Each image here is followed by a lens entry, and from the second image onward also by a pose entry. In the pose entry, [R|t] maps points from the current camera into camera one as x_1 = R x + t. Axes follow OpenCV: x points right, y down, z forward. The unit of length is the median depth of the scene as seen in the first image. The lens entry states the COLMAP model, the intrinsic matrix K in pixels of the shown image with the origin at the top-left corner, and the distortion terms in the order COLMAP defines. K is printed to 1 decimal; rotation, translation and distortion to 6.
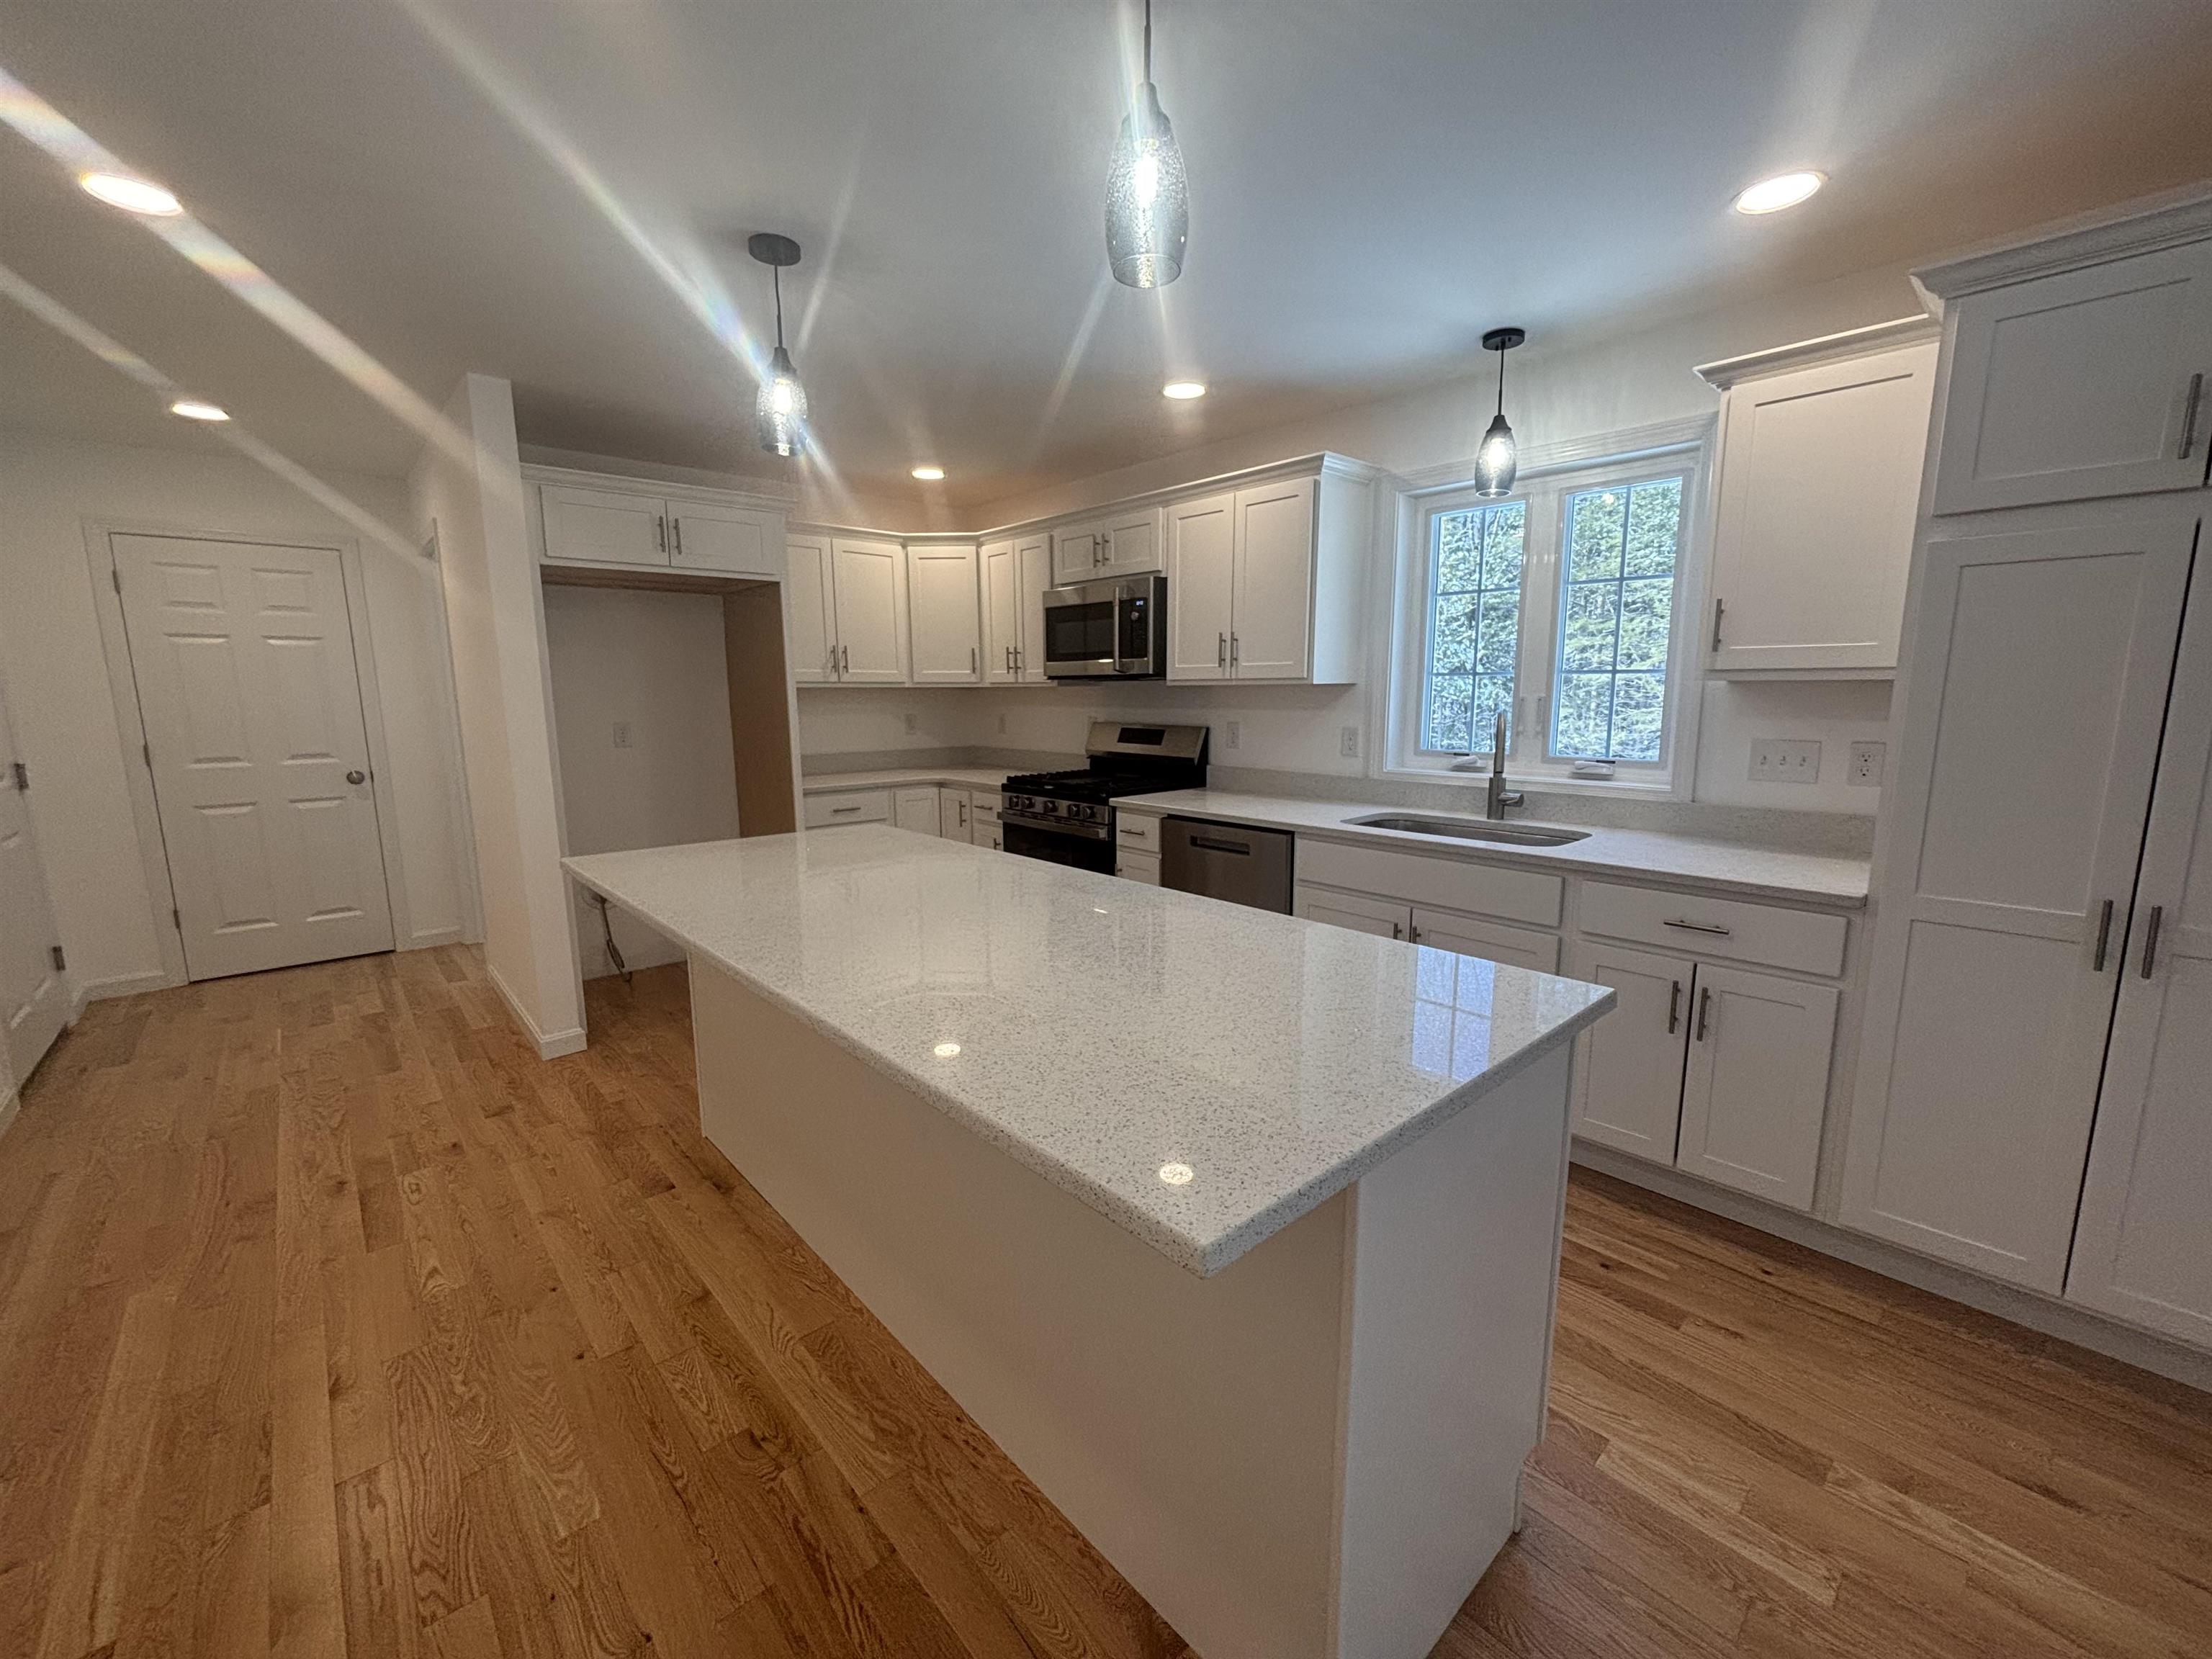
lens RADIAL K [[897.0, 0, 1104.3], [0, 897.0, 832.2], [0, 0, 1]] dist [0.000885, -0.000762]
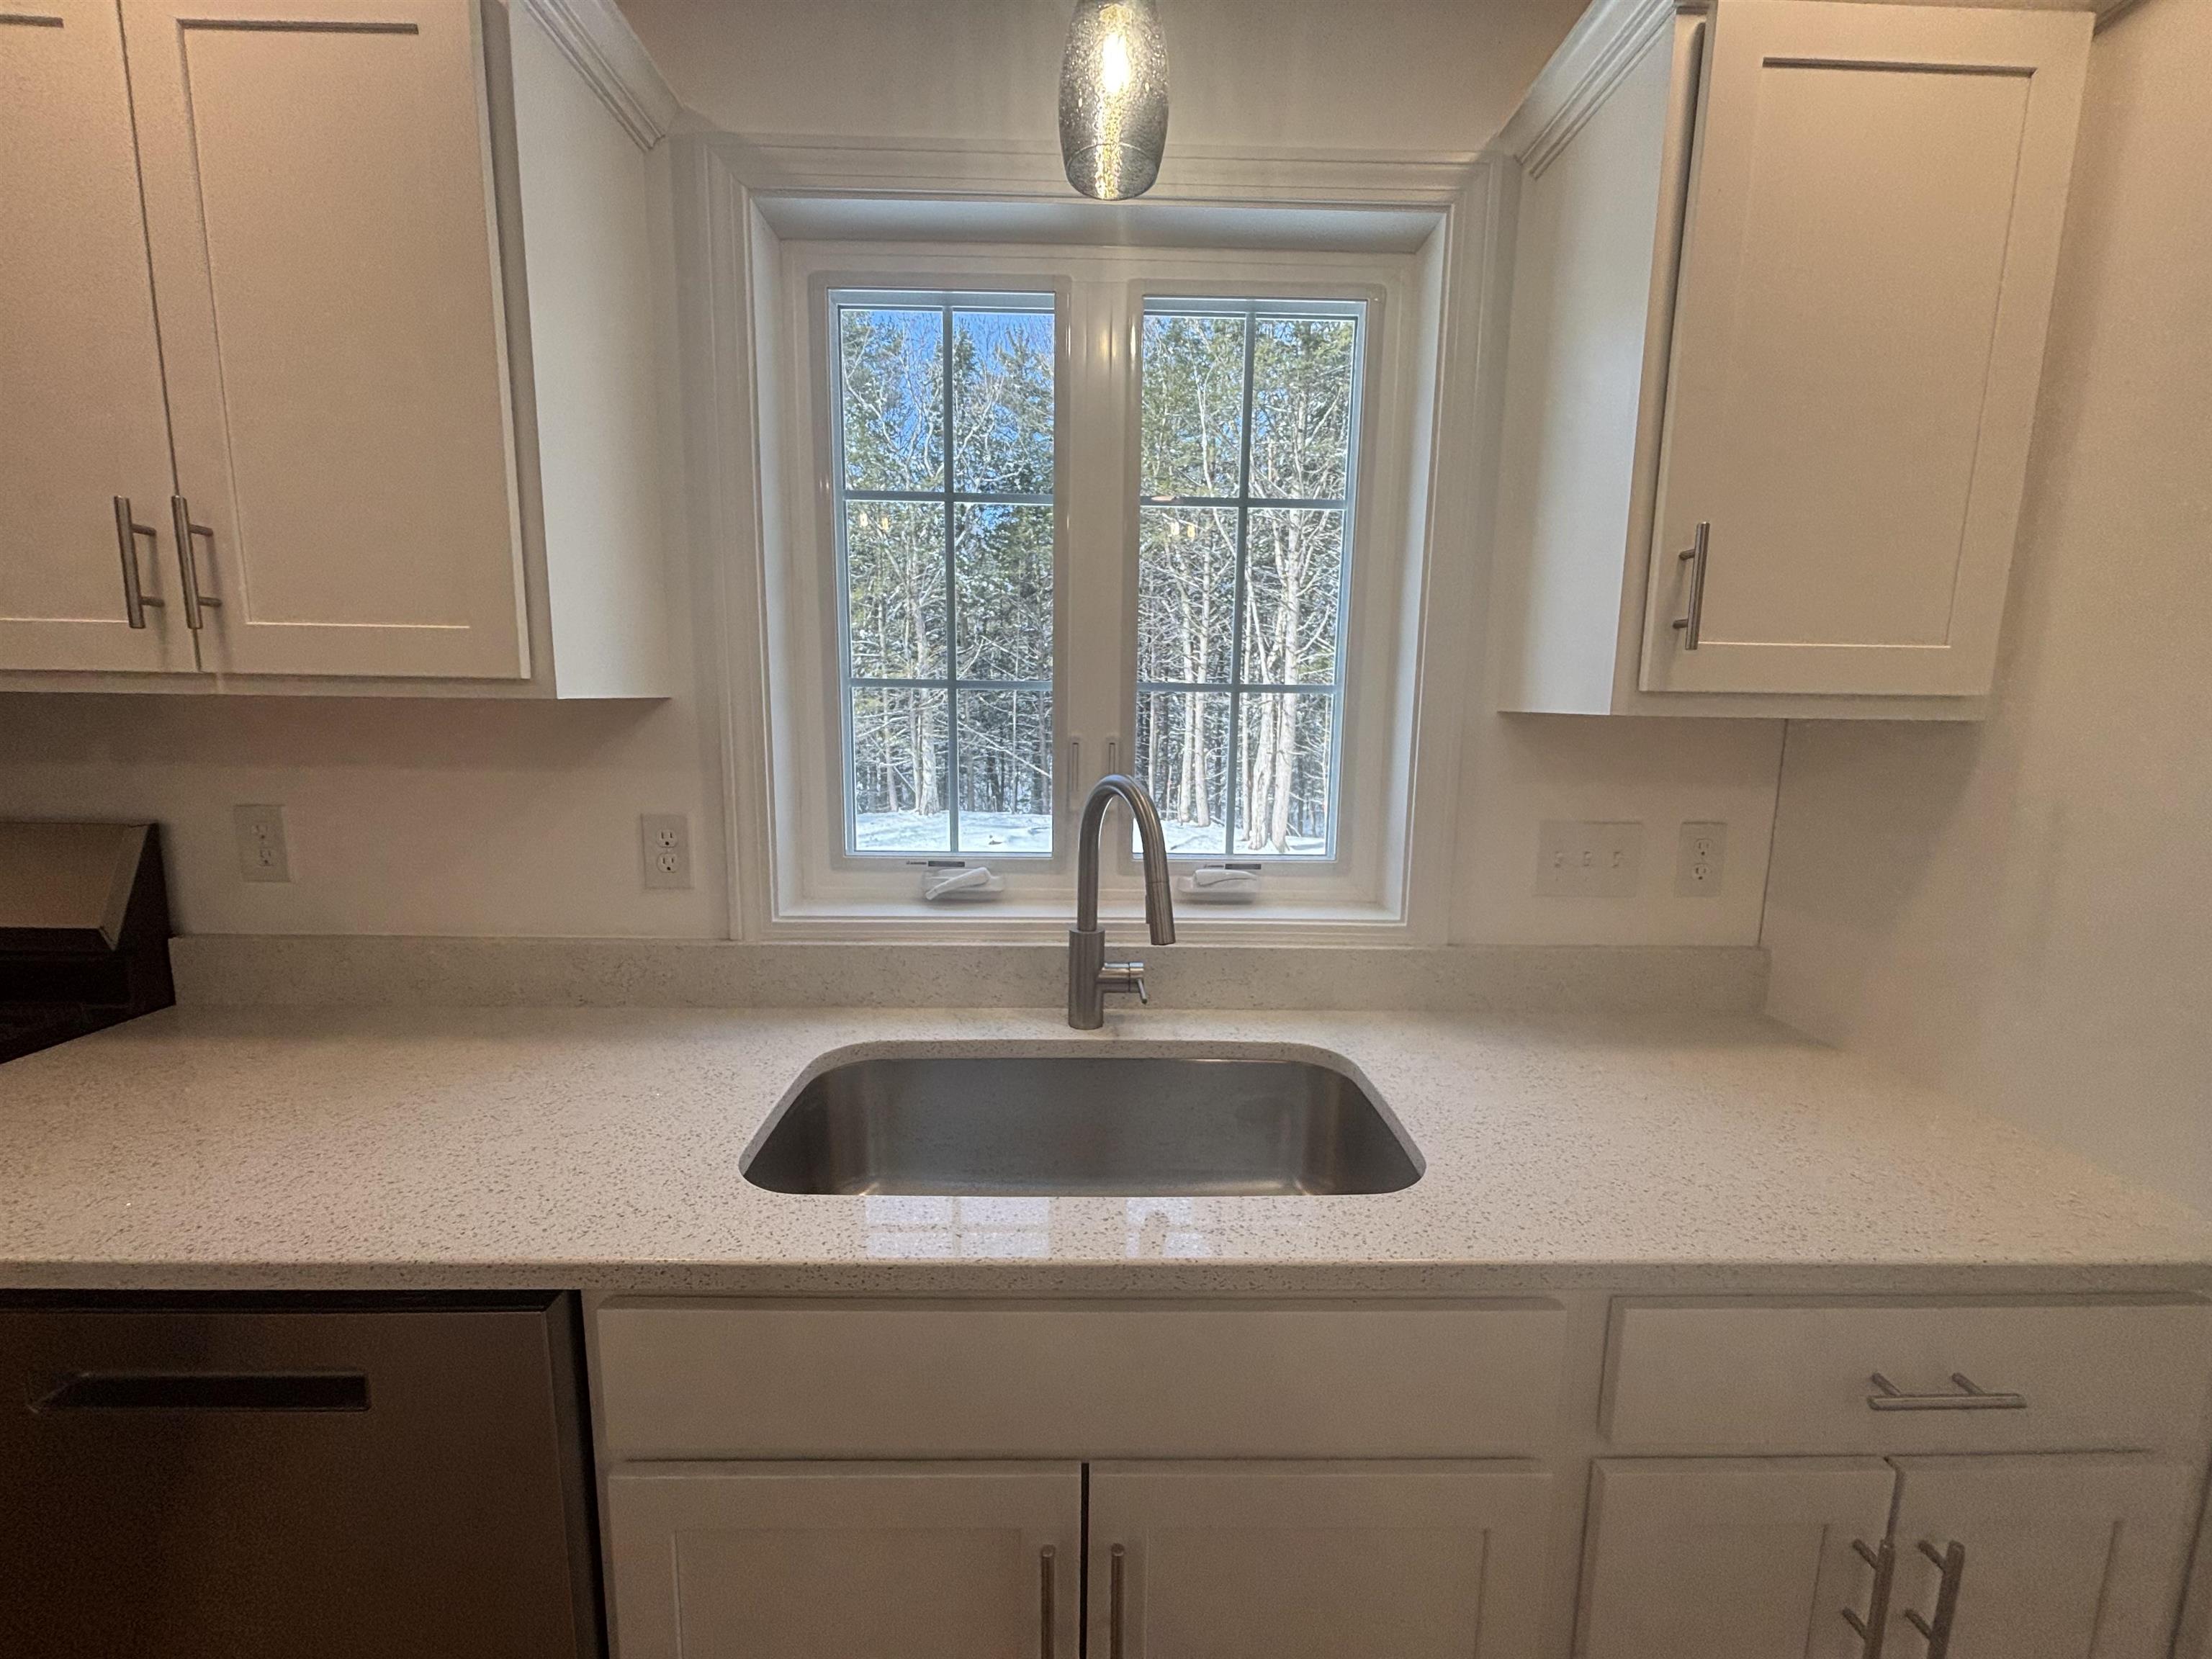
lens RADIAL K [[896.2, 0, 1102.4], [0, 896.2, 832.1], [0, 0, 1]] dist [-0.000861, -0.000052]
pose [[0.653499, -0.094577, 0.750996, 0.153994], [0.104619, 0.993926, 0.034134, -0.143037], [-0.749663, 0.056261, 0.659424, 0.848274]]
